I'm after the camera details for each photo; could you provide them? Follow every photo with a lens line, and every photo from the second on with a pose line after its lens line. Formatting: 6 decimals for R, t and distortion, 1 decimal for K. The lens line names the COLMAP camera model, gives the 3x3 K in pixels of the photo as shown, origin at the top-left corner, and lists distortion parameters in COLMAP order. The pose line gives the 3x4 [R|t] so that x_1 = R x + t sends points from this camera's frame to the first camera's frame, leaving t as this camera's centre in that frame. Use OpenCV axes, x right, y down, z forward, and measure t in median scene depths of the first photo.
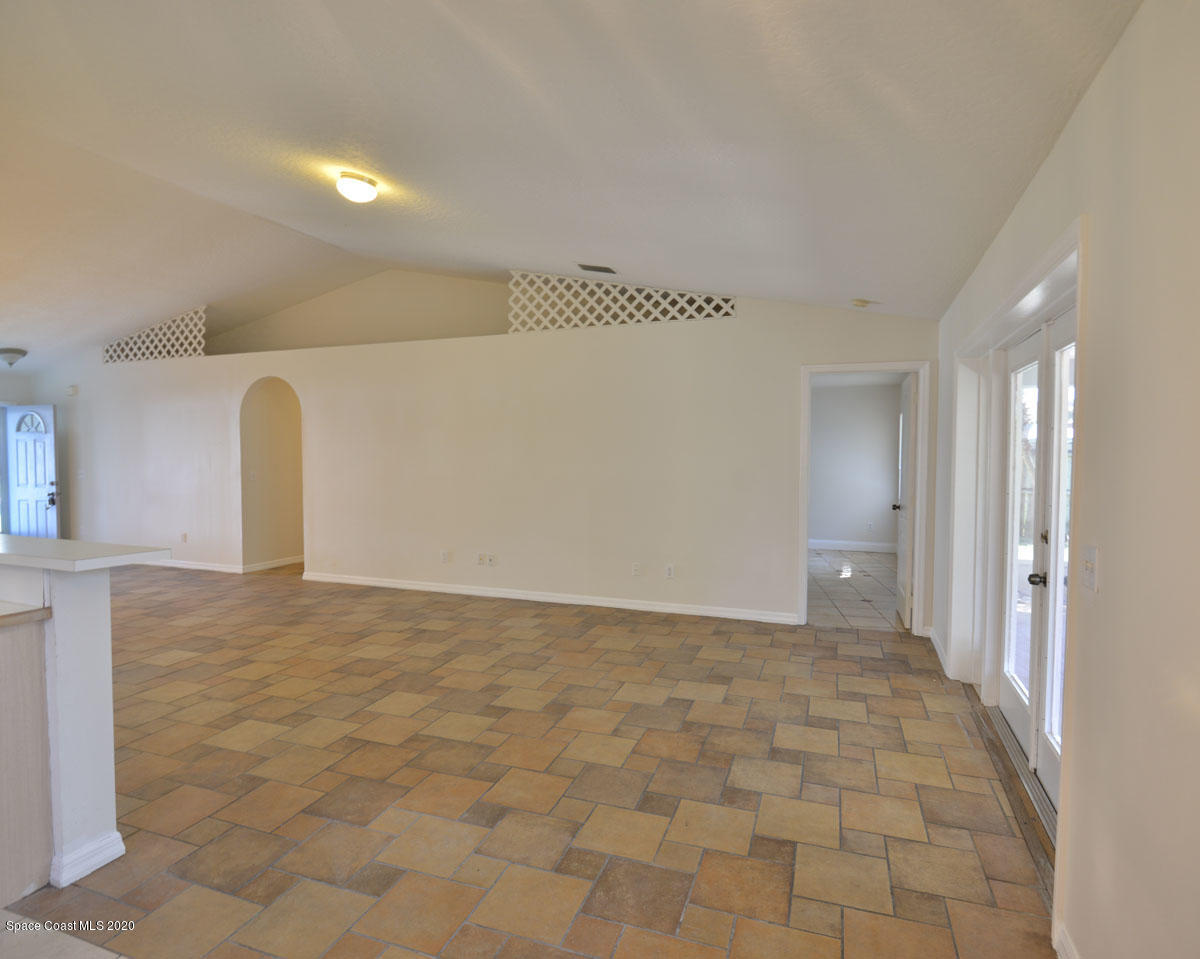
lens RADIAL K [[660.9, 0, 598.6], [0, 660.9, 481.0], [0, 0, 1]] dist [-0.004958, -0.009973]
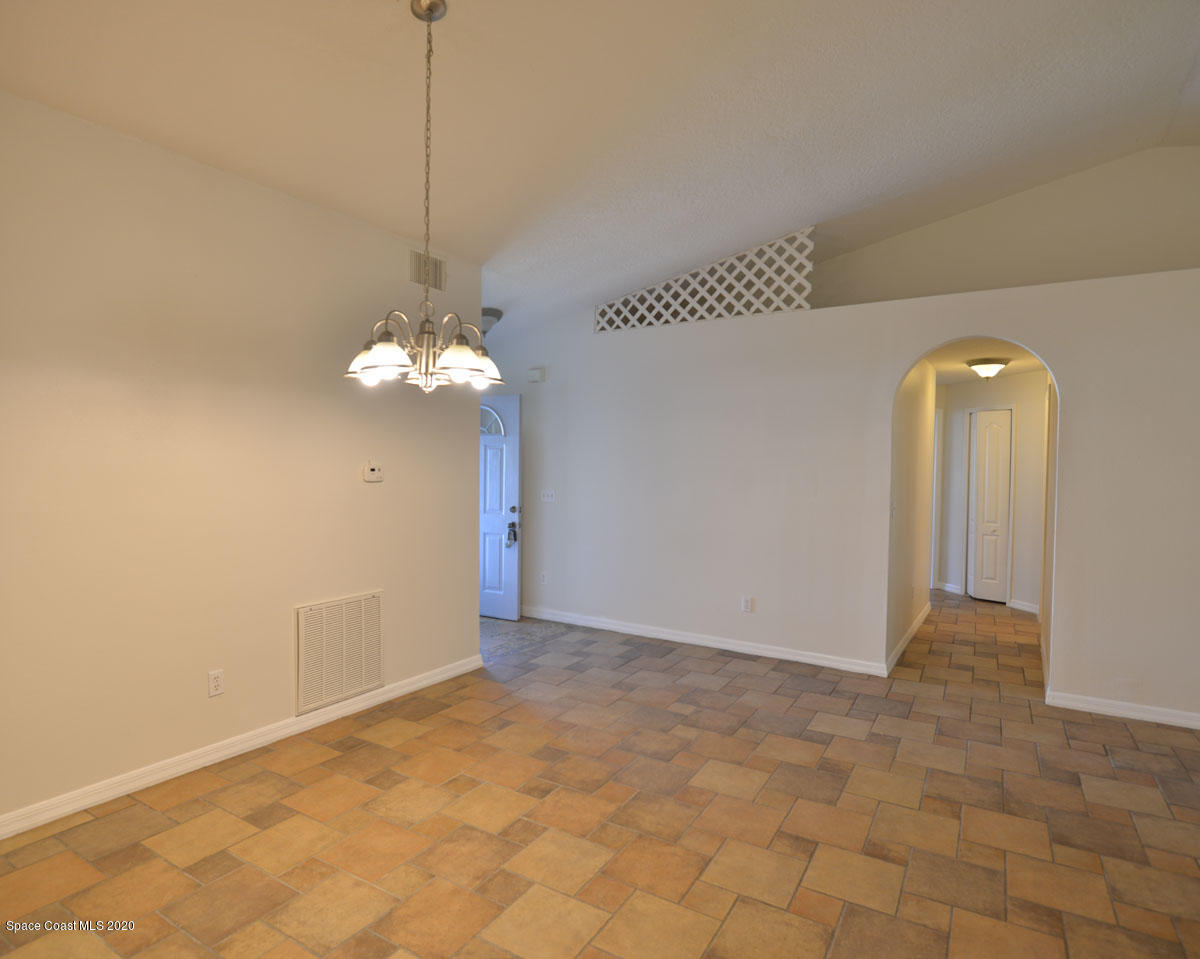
lens RADIAL K [[660.9, 0, 598.6], [0, 660.9, 481.0], [0, 0, 1]] dist [-0.004958, -0.009973]
pose [[0.980068, 0.016539, -0.197974, -0.906196], [-0.019782, 0.999700, -0.014414, -0.025893], [0.197677, 0.018043, 0.980101, 0.502461]]
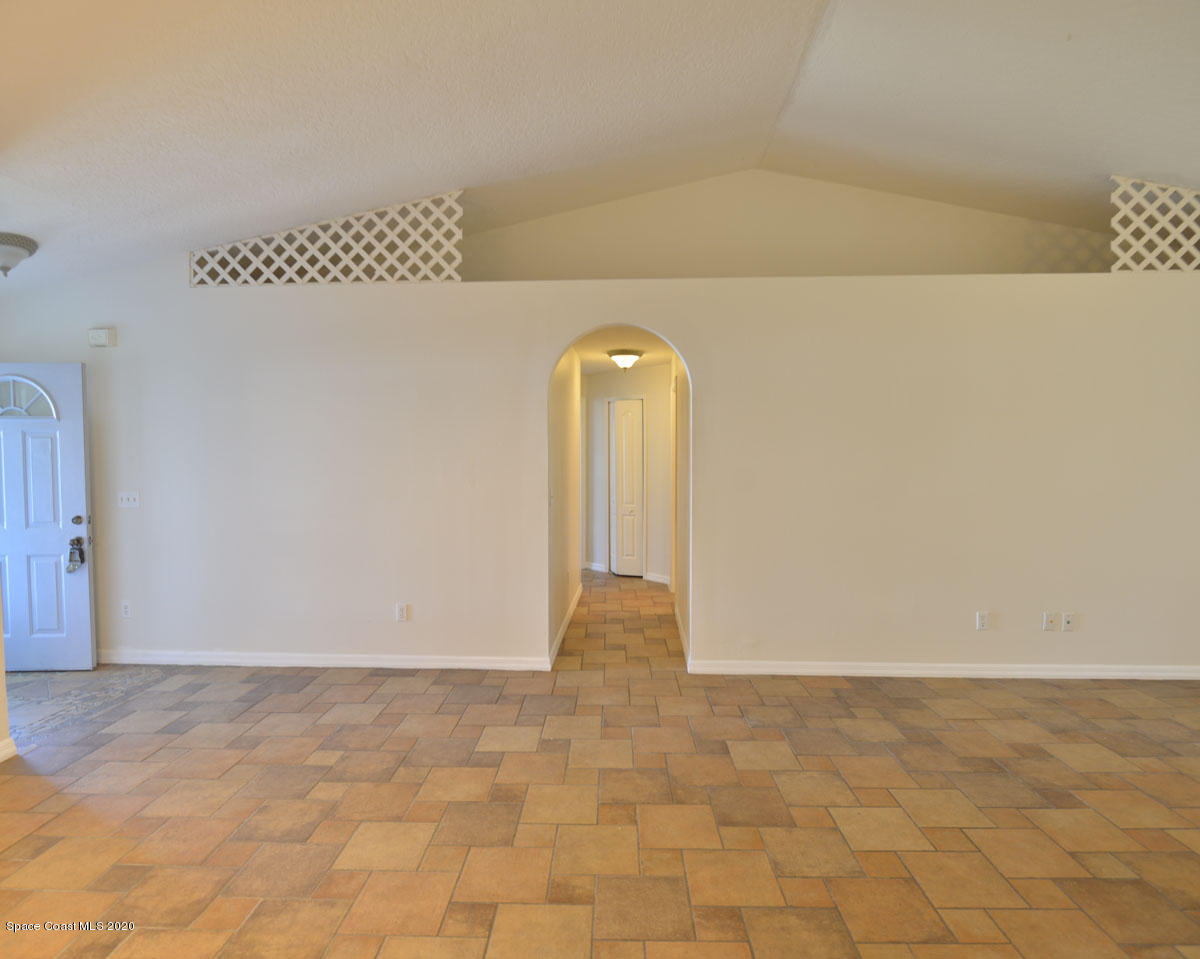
lens RADIAL K [[663.2, 0, 597.8], [0, 663.2, 482.3], [0, 0, 1]] dist [-0.003015, -0.010981]
pose [[0.951438, -0.017150, 0.307361, -0.901791], [0.016470, 0.999853, 0.004804, -0.031170], [-0.307399, 0.000491, 0.951581, 0.595897]]
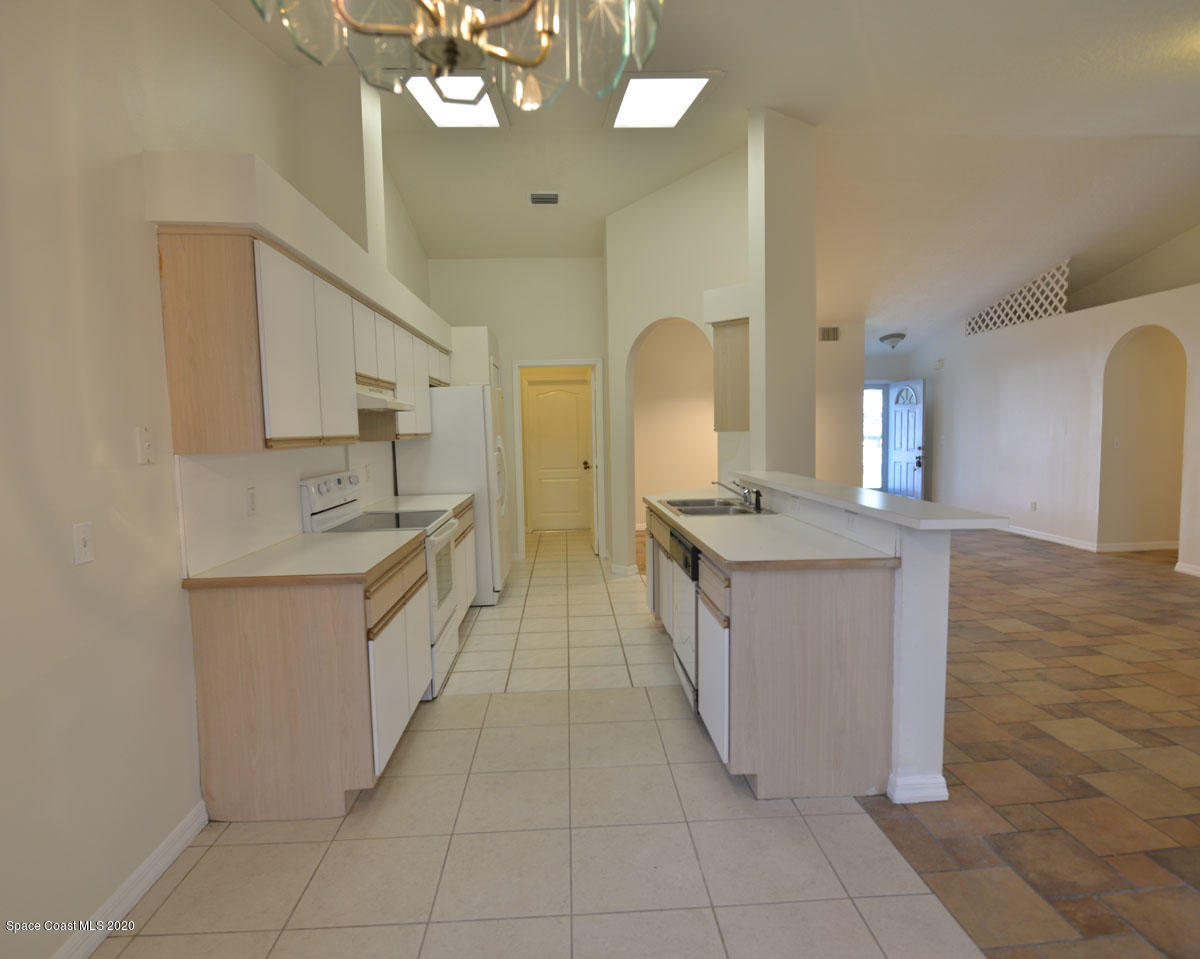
lens RADIAL K [[663.2, 0, 597.8], [0, 663.2, 482.3], [0, 0, 1]] dist [-0.003015, -0.010981]
pose [[0.406962, 0.062924, -0.911275, -0.005380], [-0.014955, 0.997950, 0.062230, -0.000476], [0.913323, -0.011697, 0.407069, 0.020733]]
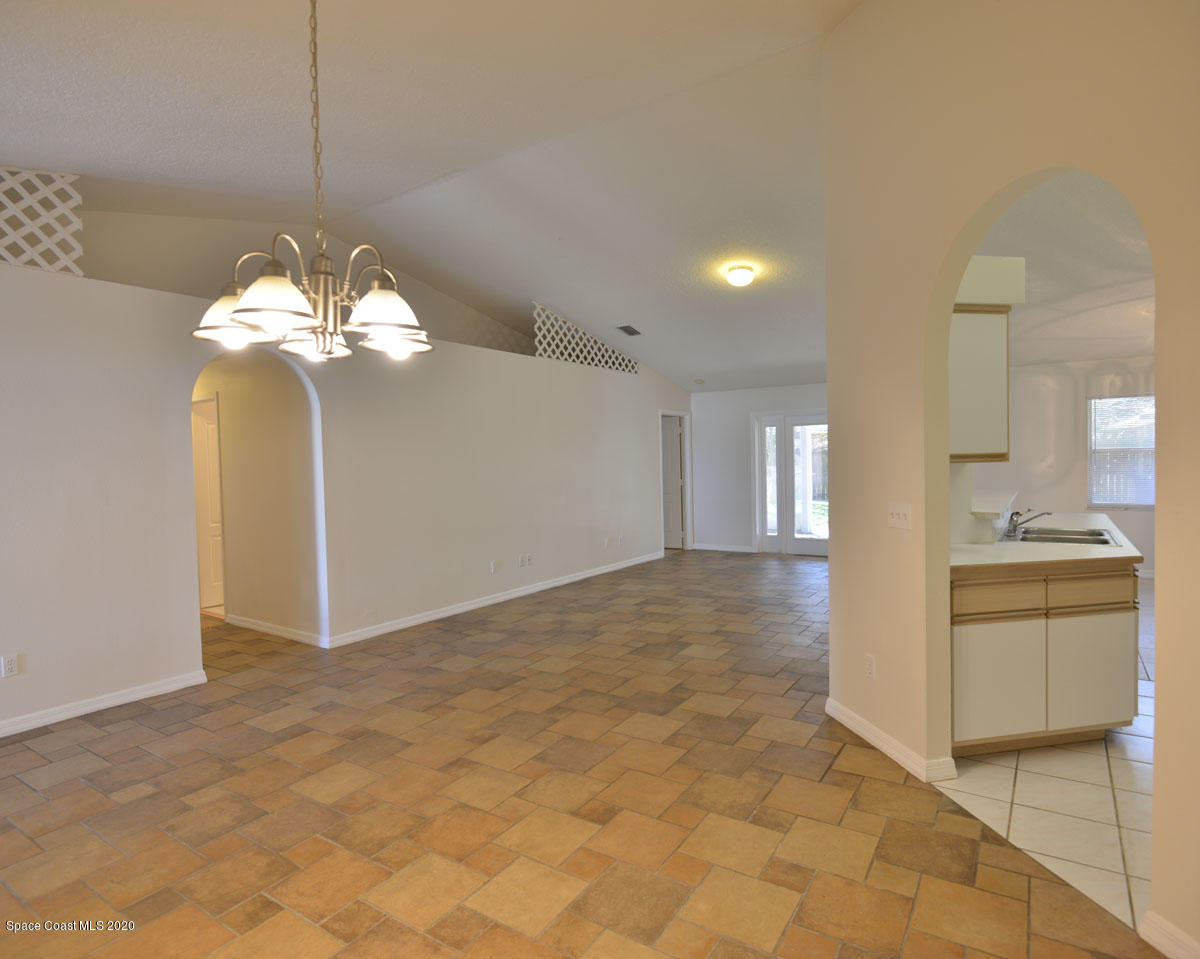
lens RADIAL K [[659.2, 0, 595.1], [0, 659.2, 484.0], [0, 0, 1]] dist [-0.002875, -0.011265]
pose [[0.238931, -0.042403, 0.970110, -1.343640], [0.064928, 0.997508, 0.027609, -0.032290], [-0.968863, 0.056391, 0.241089, 0.706839]]
